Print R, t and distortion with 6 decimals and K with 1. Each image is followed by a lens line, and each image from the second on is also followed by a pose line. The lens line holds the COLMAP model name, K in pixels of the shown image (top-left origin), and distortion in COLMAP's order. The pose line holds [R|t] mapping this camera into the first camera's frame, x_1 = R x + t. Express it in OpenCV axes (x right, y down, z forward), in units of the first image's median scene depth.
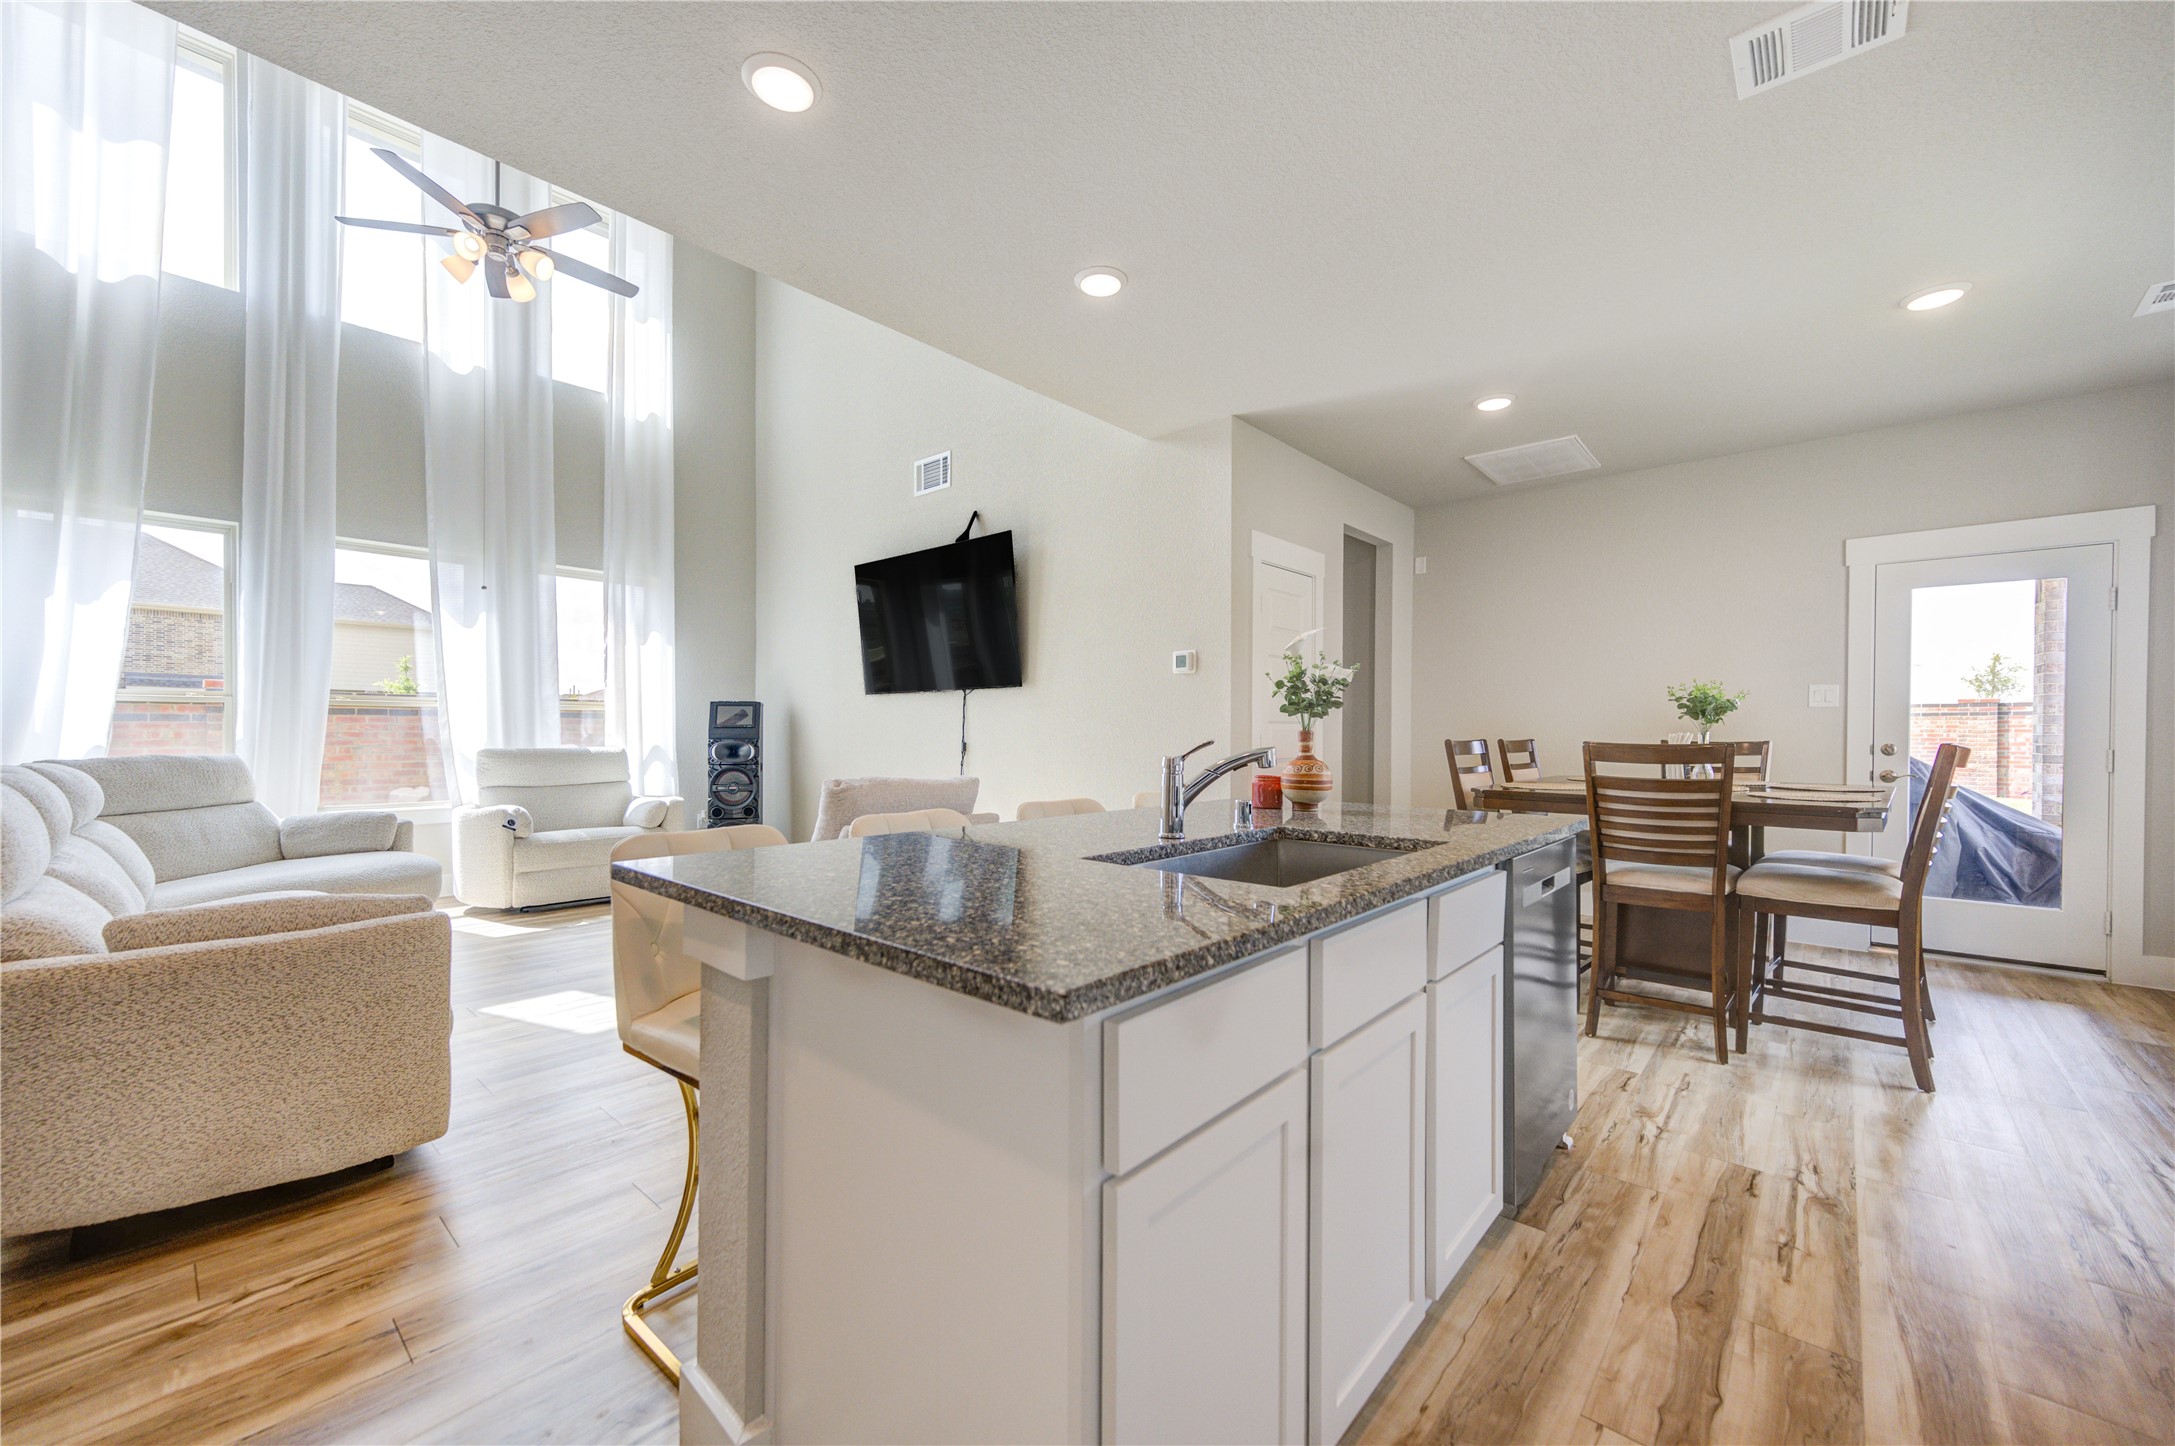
lens RADIAL K [[846.4, 0, 1091.1], [0, 846.4, 734.9], [0, 0, 1]] dist [0.001445, 0.000505]
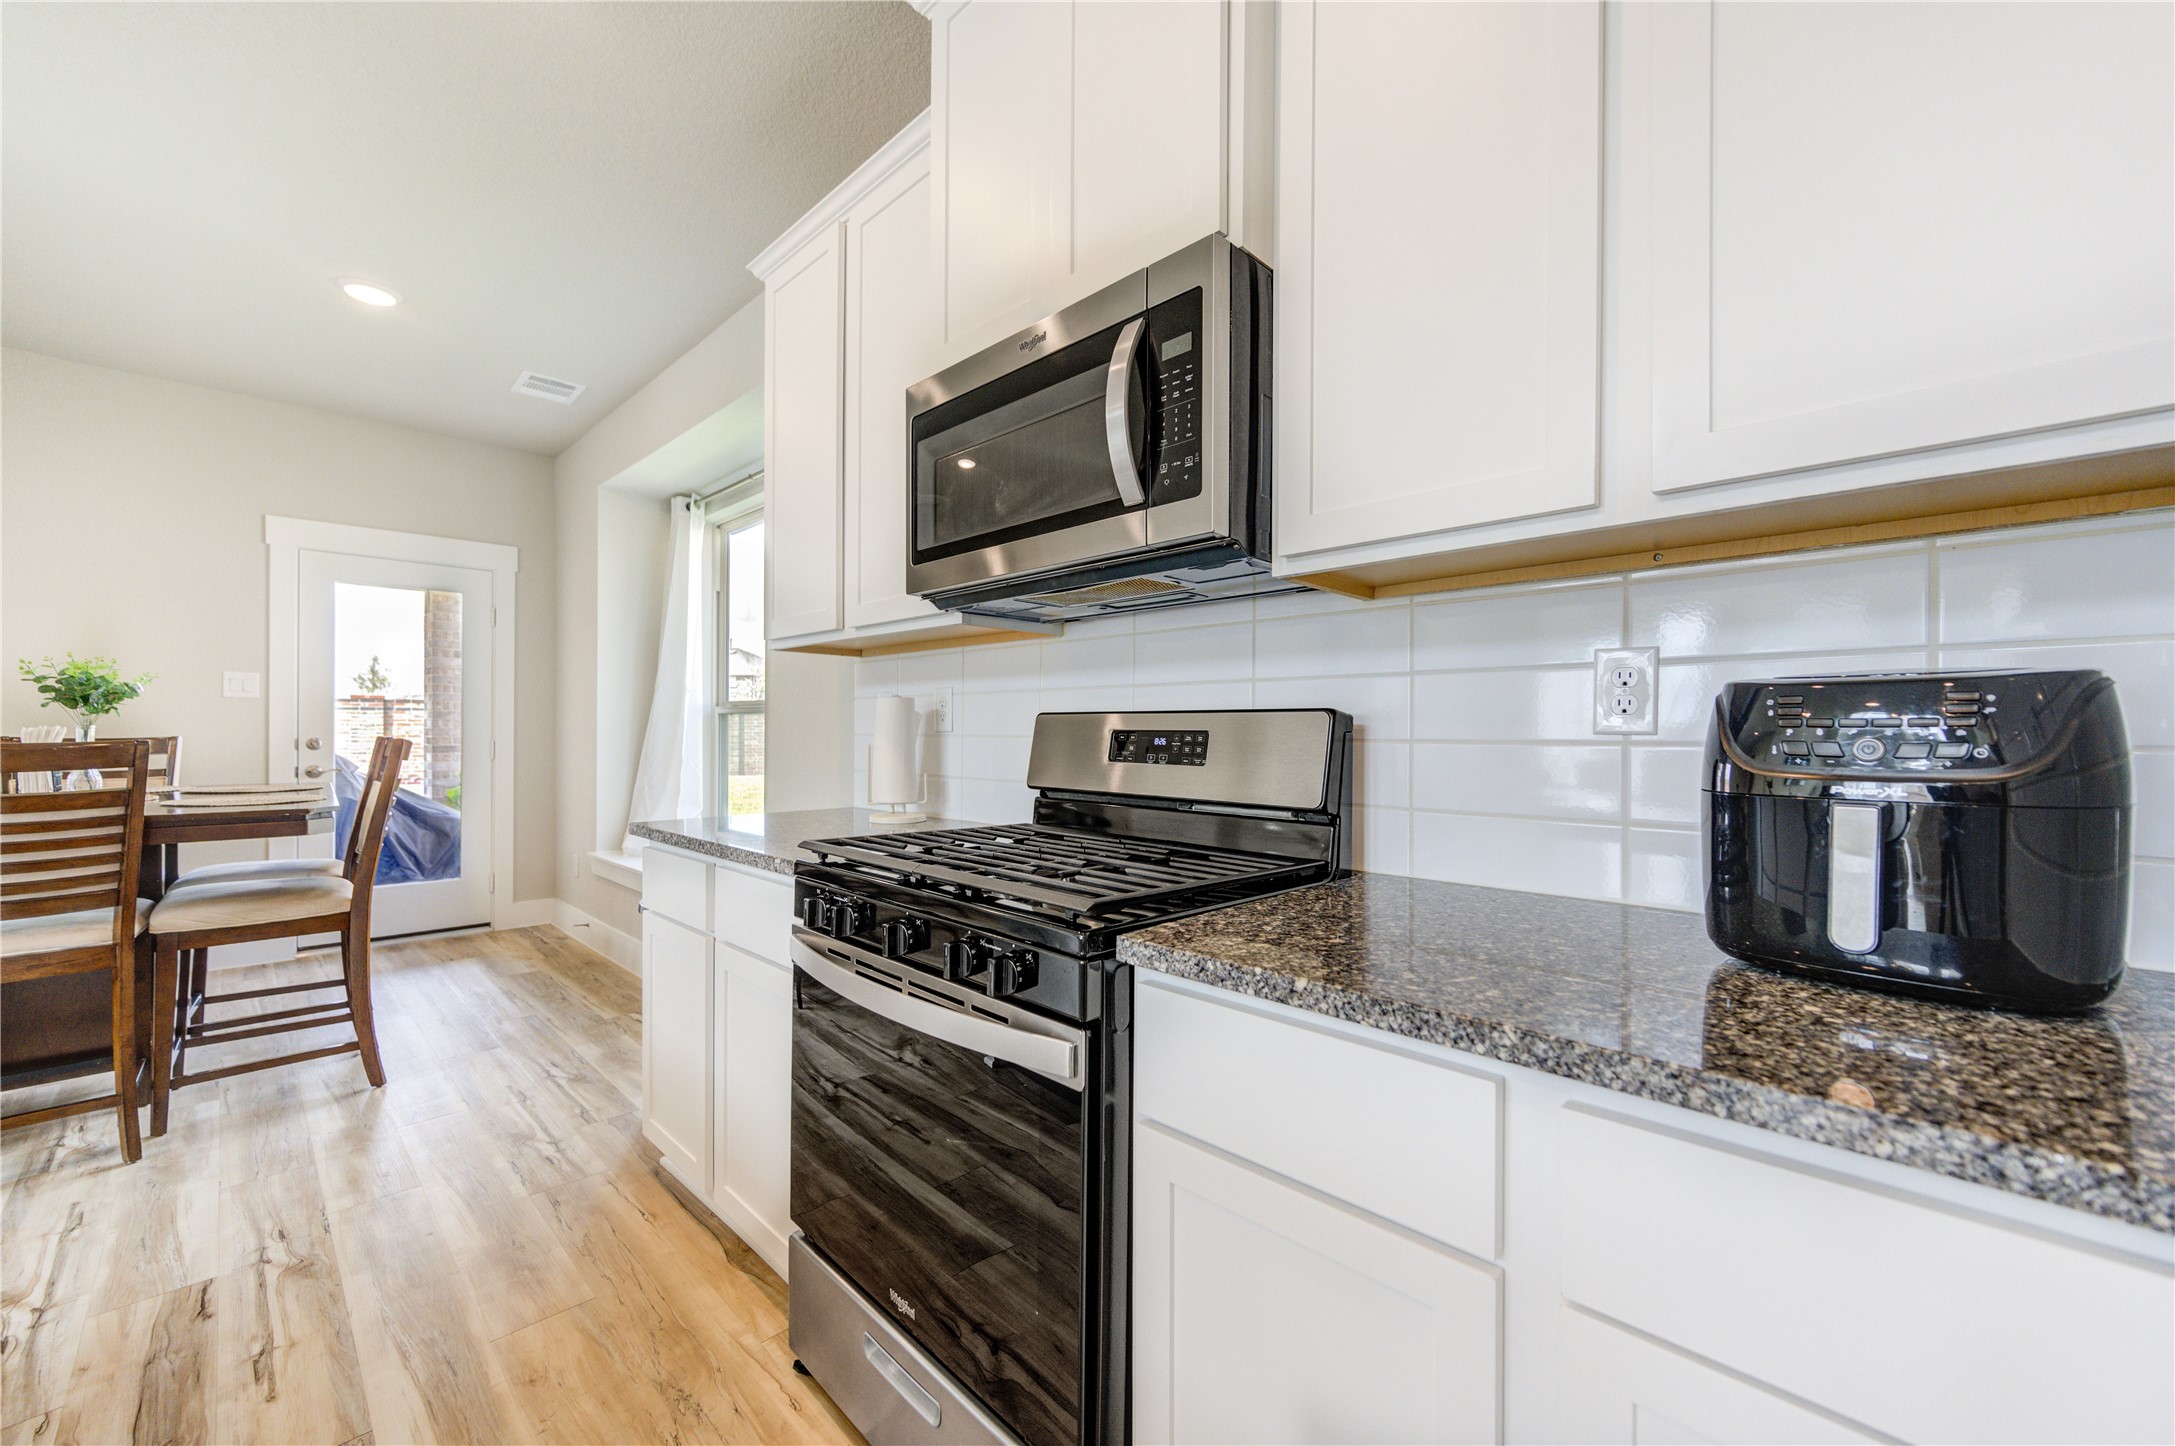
lens RADIAL K [[853.1, 0, 1084.4], [0, 853.1, 733.1], [0, 0, 1]] dist [0.005431, 0.000583]
pose [[0.057118, -0.007631, 0.998338, 0.025677], [0.001850, 0.999970, 0.007537, -0.000890], [-0.998366, 0.001416, 0.057131, 0.101511]]
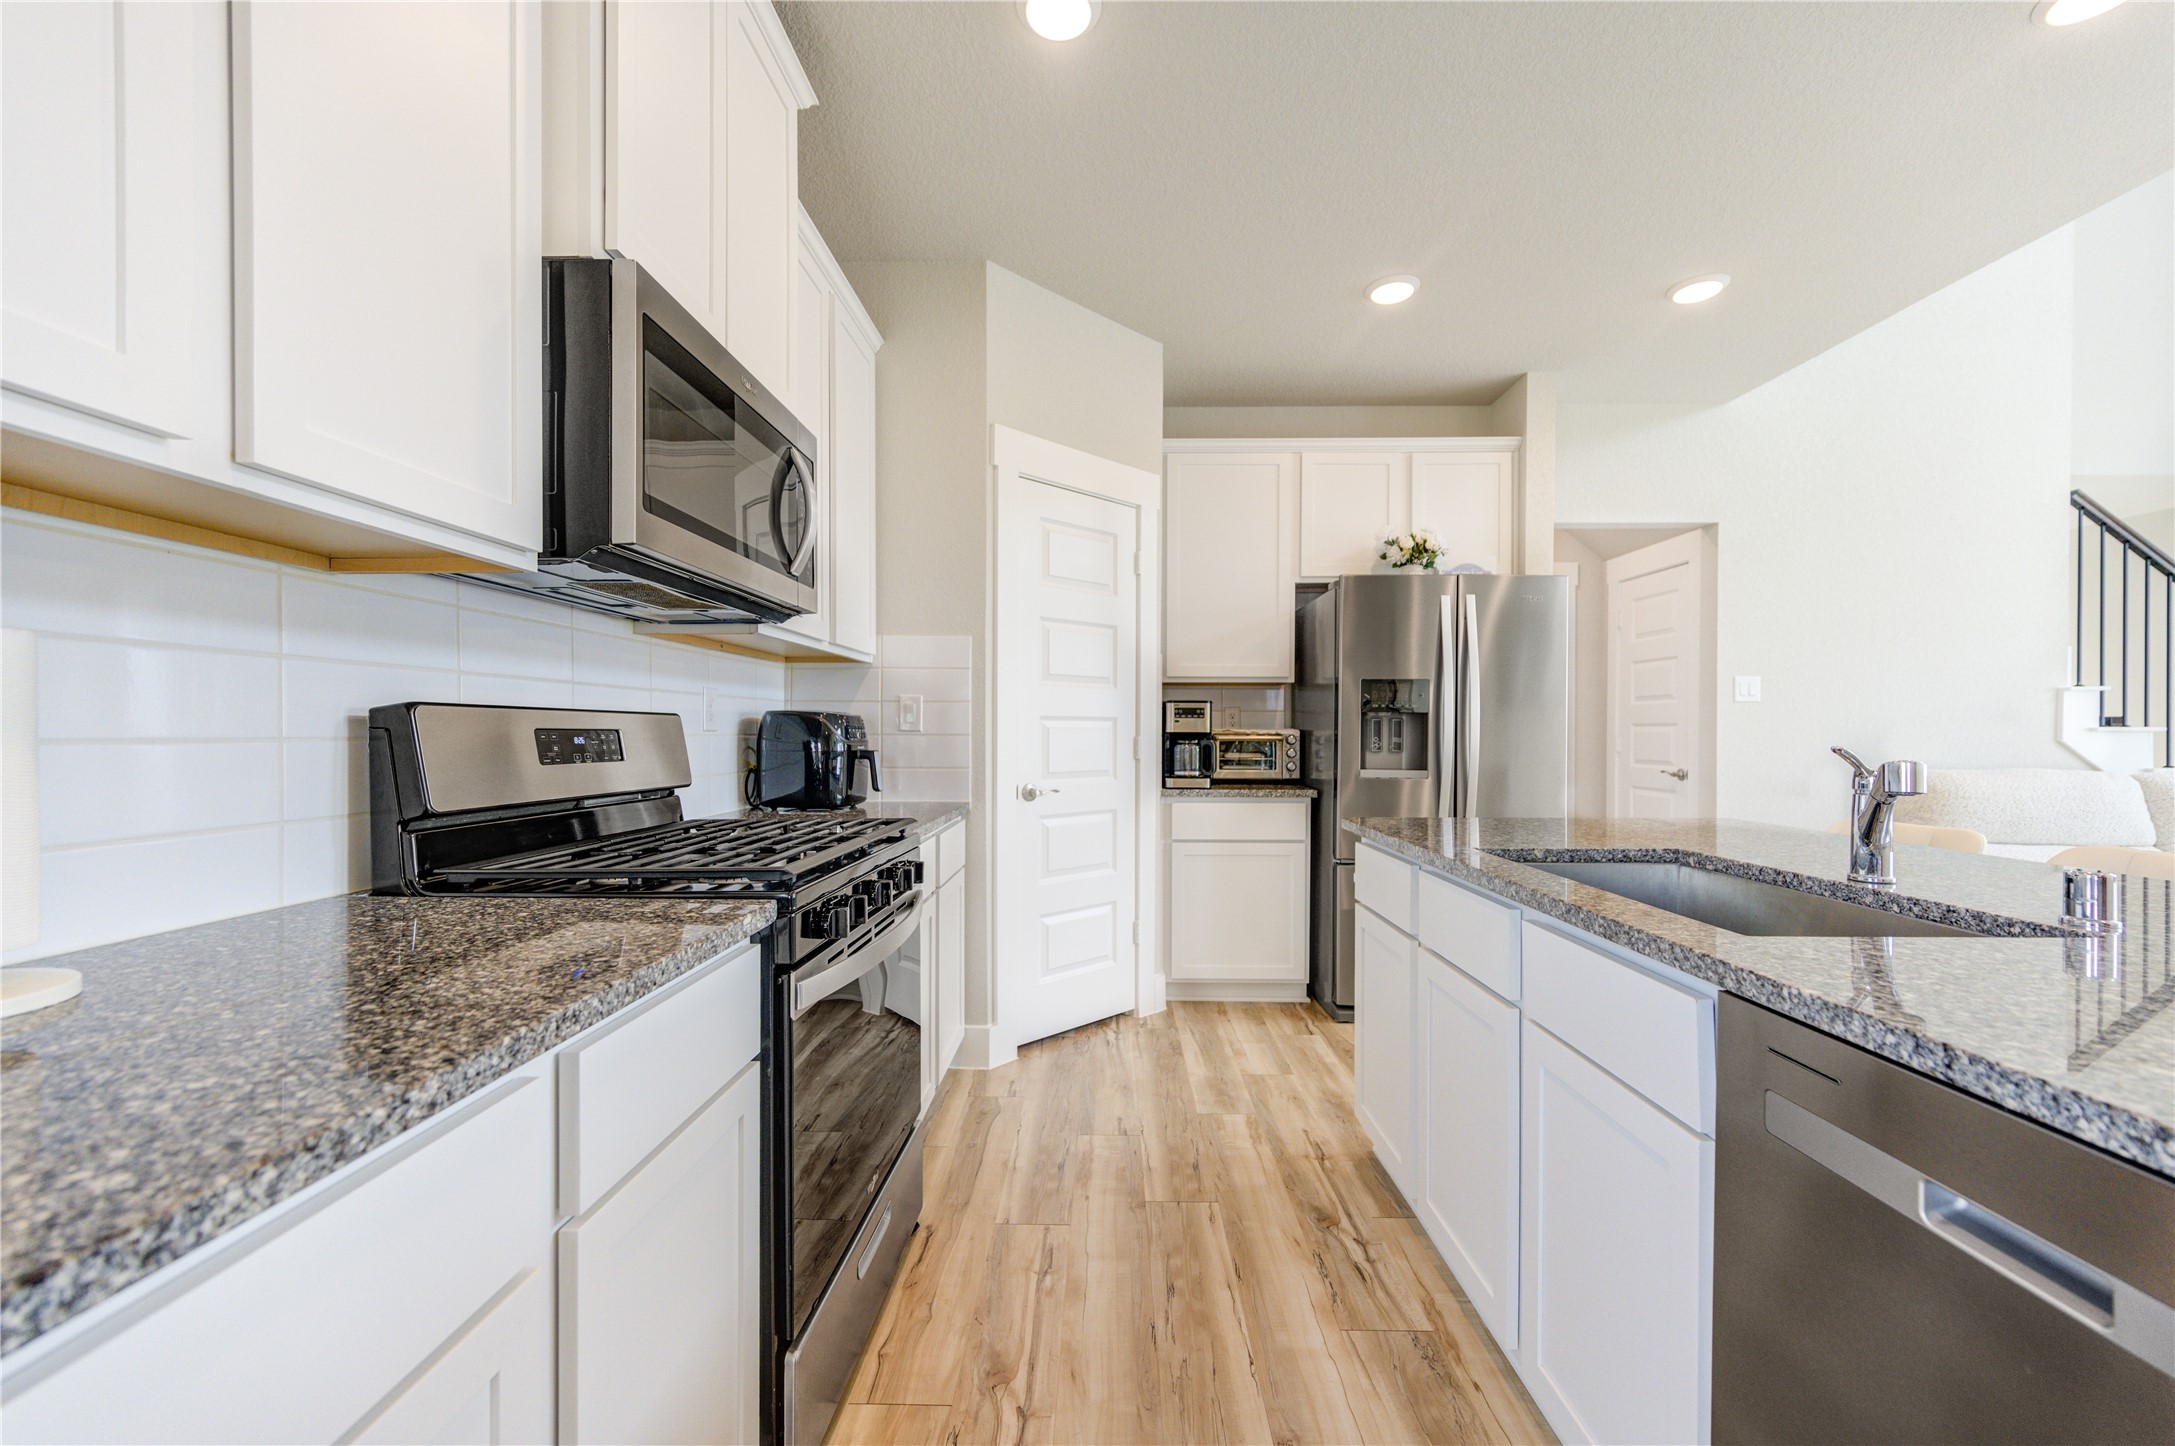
lens RADIAL K [[846.4, 0, 1091.1], [0, 846.4, 734.9], [0, 0, 1]] dist [0.001445, 0.000505]
pose [[-0.763385, -0.006259, -0.645914, 0.681096], [-0.011402, 0.999928, 0.003787, -0.000343], [0.645844, 0.010256, -0.763401, 0.706117]]
